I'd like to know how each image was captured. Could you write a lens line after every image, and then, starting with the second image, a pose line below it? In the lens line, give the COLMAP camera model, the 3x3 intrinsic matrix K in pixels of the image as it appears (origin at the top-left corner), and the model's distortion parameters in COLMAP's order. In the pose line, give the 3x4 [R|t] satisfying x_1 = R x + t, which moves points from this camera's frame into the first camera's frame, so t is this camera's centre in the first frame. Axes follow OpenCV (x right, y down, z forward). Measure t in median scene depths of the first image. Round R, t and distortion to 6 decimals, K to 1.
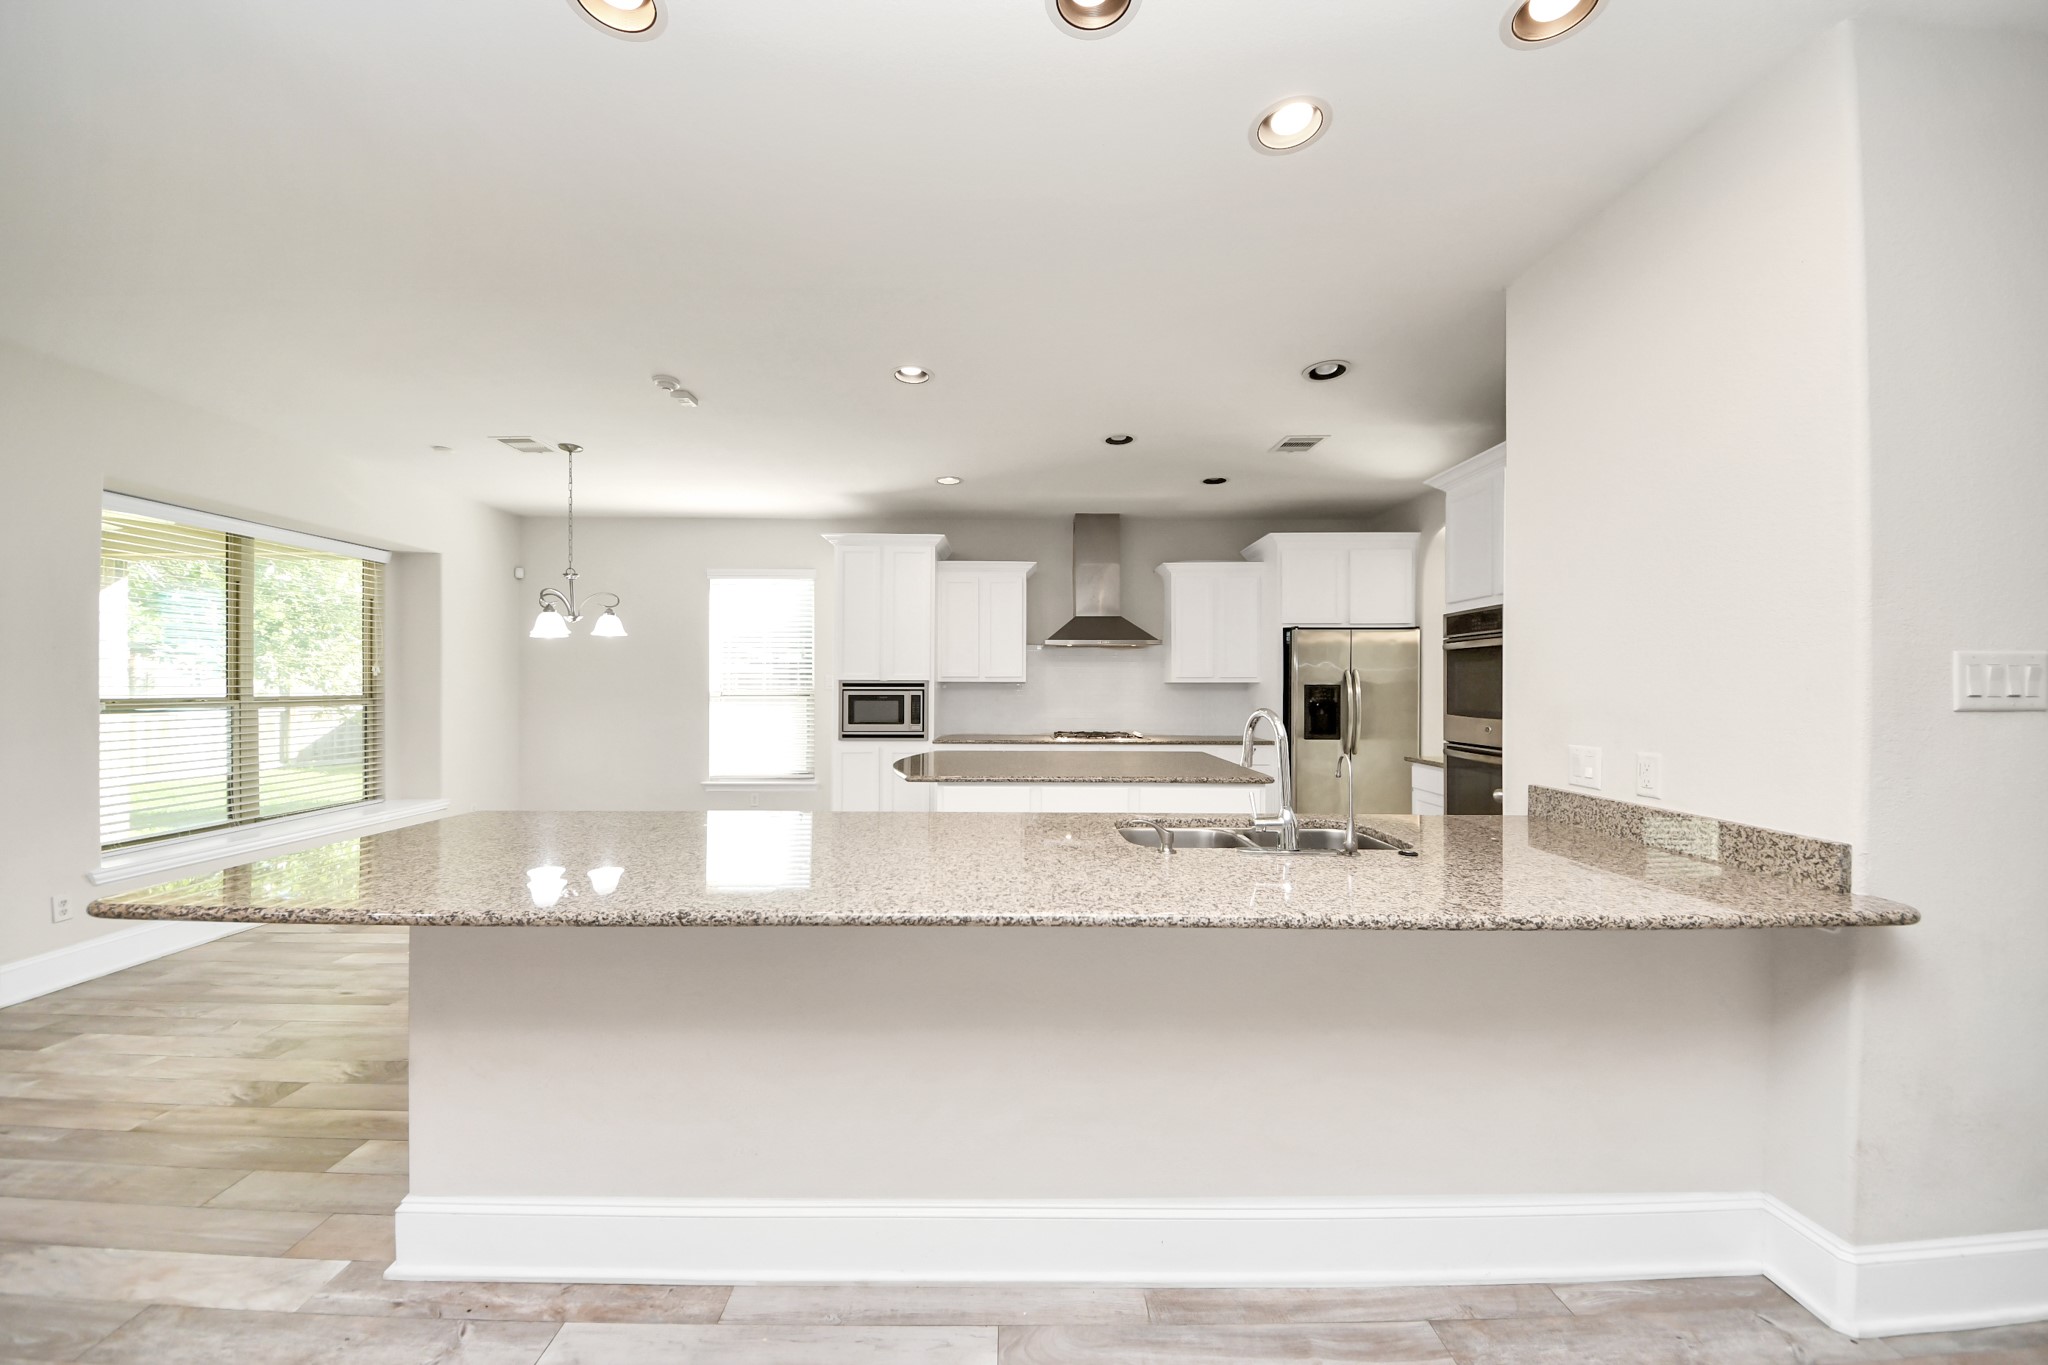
lens RADIAL K [[715.9, 0, 1010.7], [0, 715.9, 686.5], [0, 0, 1]] dist [0.000825, -0.000190]
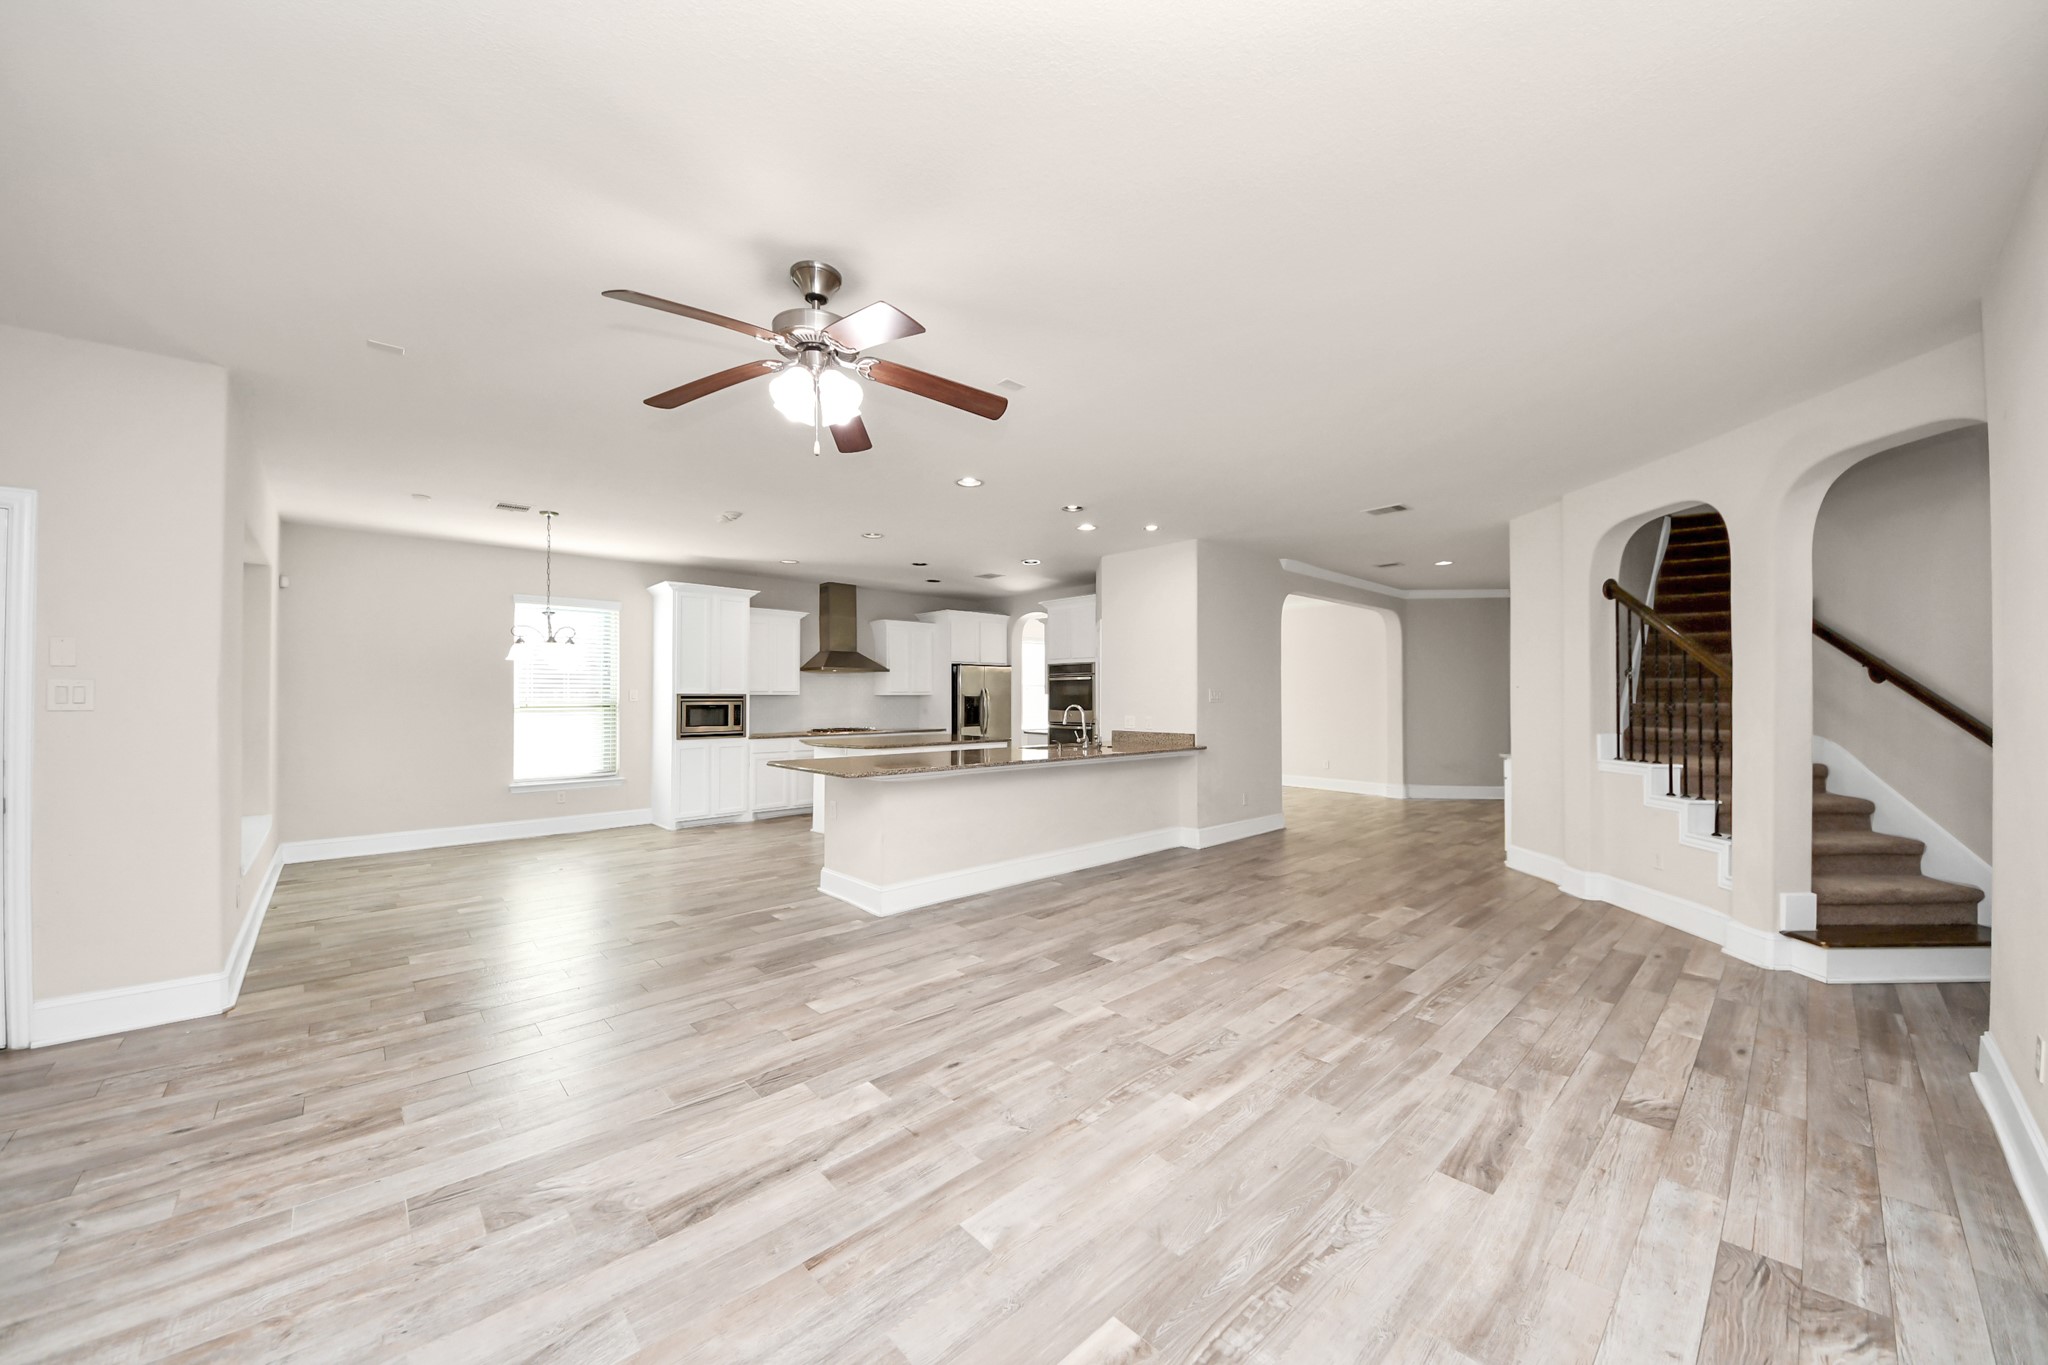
lens RADIAL K [[741.0, 0, 1015.1], [0, 741.0, 664.9], [0, 0, 1]] dist [-0.001242, -0.002346]
pose [[0.739835, 0.025358, 0.672310, -0.698902], [0.003353, 0.999138, -0.041374, -0.003806], [-0.672780, 0.032864, 0.739112, -0.420025]]
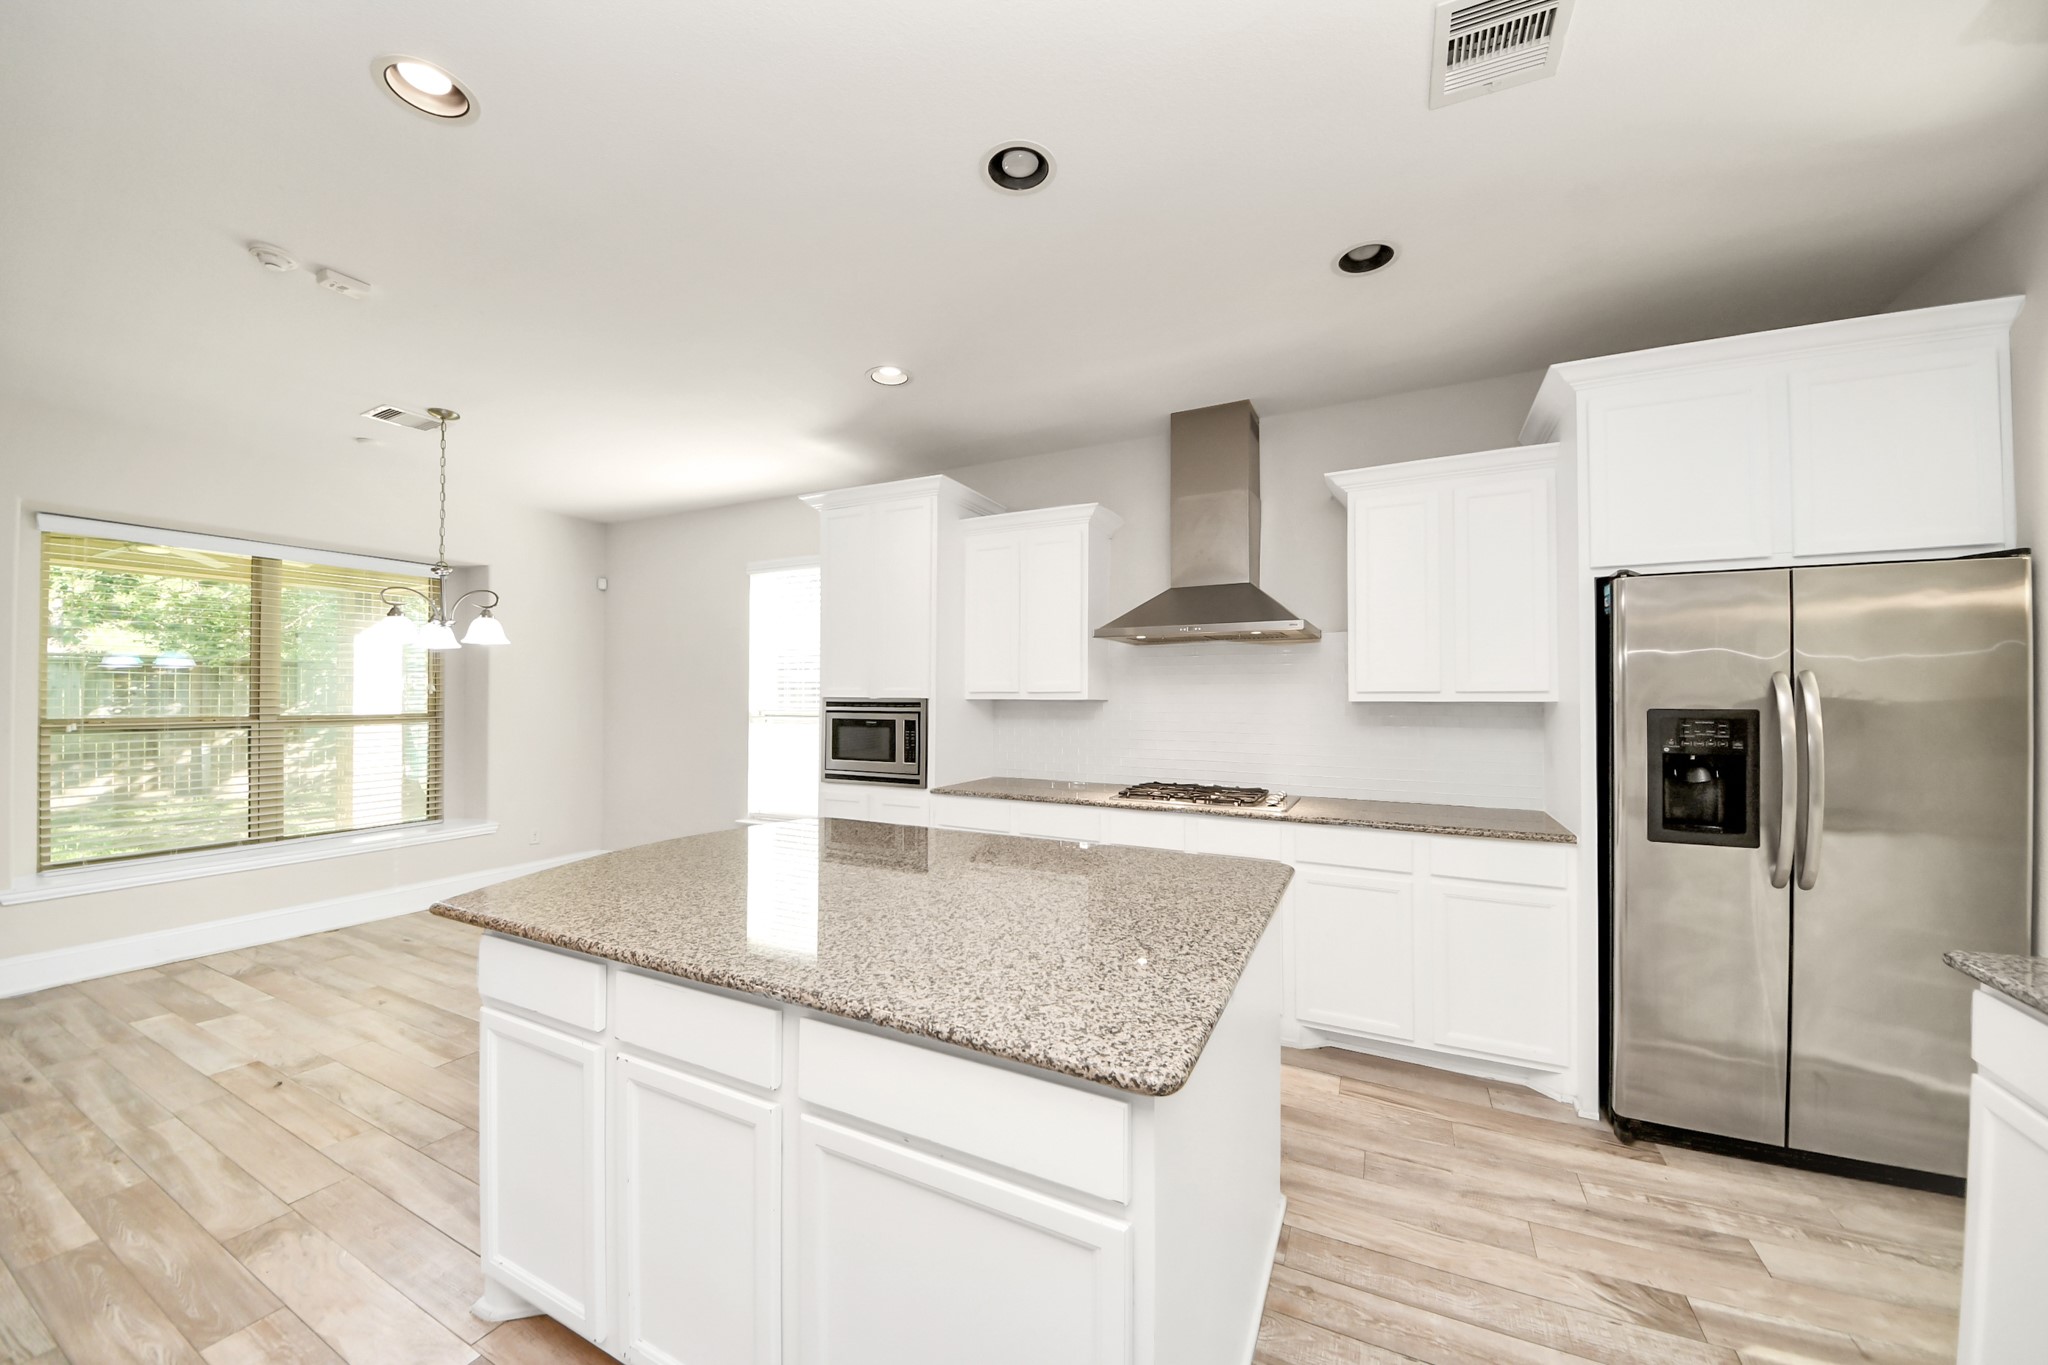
lens RADIAL K [[741.0, 0, 1011.9], [0, 741.0, 688.4], [0, 0, 1]] dist [-0.001242, -0.002346]
pose [[0.890523, -0.006537, -0.454891, 0.264278], [-0.000751, 0.999874, -0.015839, -0.006463], [0.454938, 0.014447, 0.890406, 0.430844]]
